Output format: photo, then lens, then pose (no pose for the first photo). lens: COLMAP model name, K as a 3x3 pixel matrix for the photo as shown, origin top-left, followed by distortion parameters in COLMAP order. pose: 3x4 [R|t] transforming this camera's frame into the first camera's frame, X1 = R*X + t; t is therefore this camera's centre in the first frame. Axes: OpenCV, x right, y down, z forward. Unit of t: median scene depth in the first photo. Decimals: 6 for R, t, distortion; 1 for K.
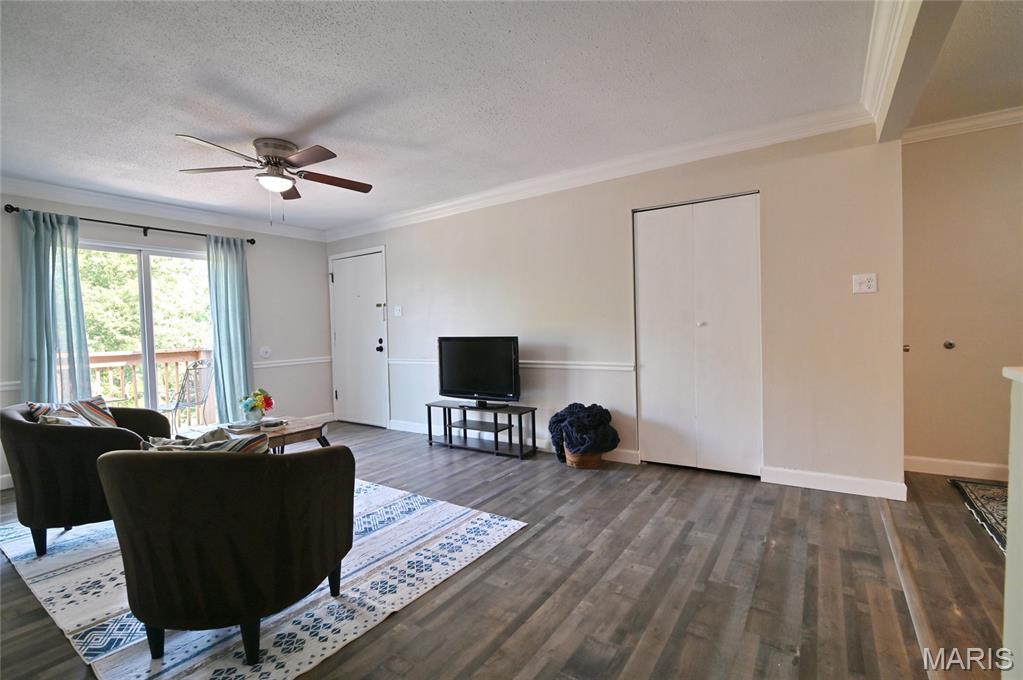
lens RADIAL K [[476.3, 0, 511.5], [0, 476.3, 340.0], [0, 0, 1]] dist [-0.017143, 0.000143]
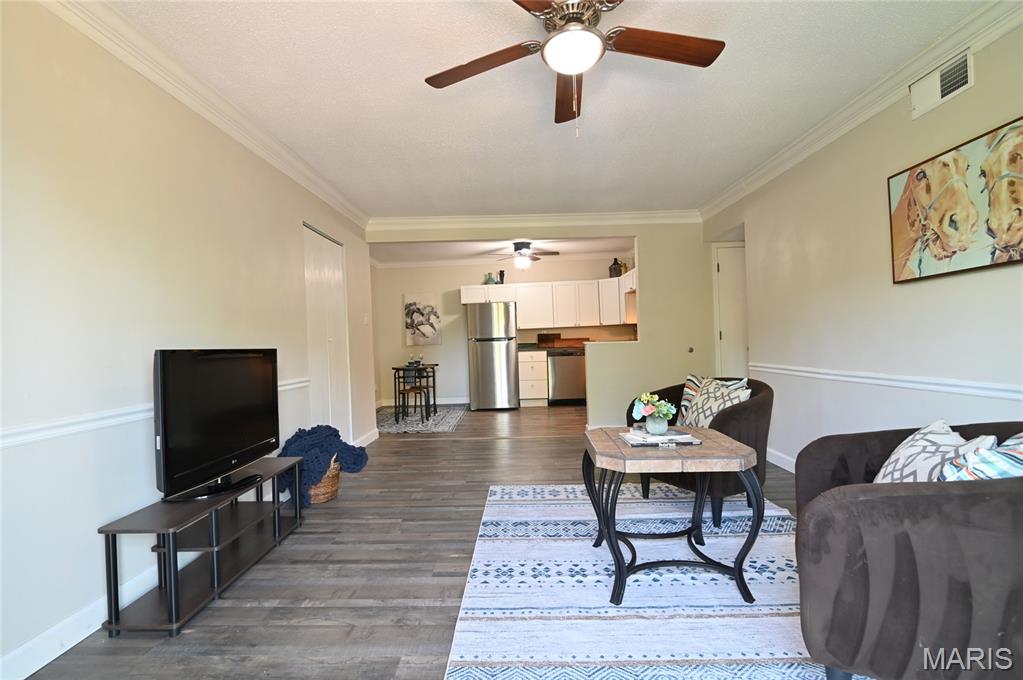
lens RADIAL K [[476.3, 0, 511.5], [0, 476.3, 340.0], [0, 0, 1]] dist [-0.017143, 0.000143]
pose [[-0.553239, 0.042965, 0.831914, -1.014568], [0.059730, 0.998144, -0.011828, 0.011084], [-0.830879, 0.043147, -0.554778, 1.545456]]
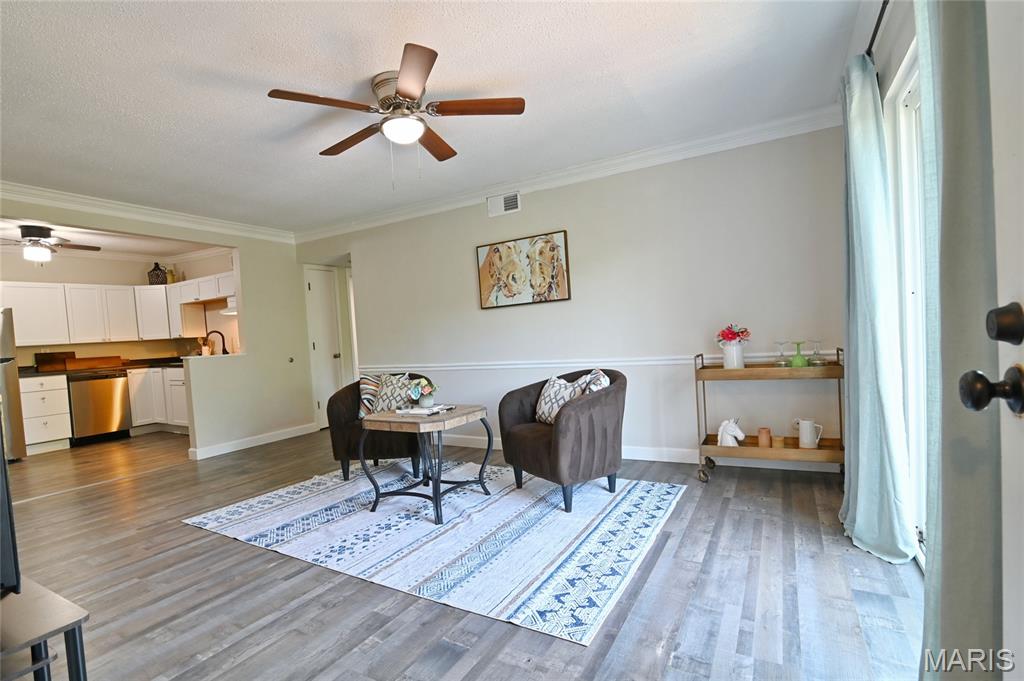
lens RADIAL K [[476.8, 0, 512.0], [0, 476.8, 340.5], [0, 0, 1]] dist [-0.017143, 0.000143]
pose [[-0.993346, 0.084034, -0.078754, -0.637611], [0.081431, 0.996039, 0.035712, -0.008356], [0.081443, 0.029061, -0.996254, 2.009578]]
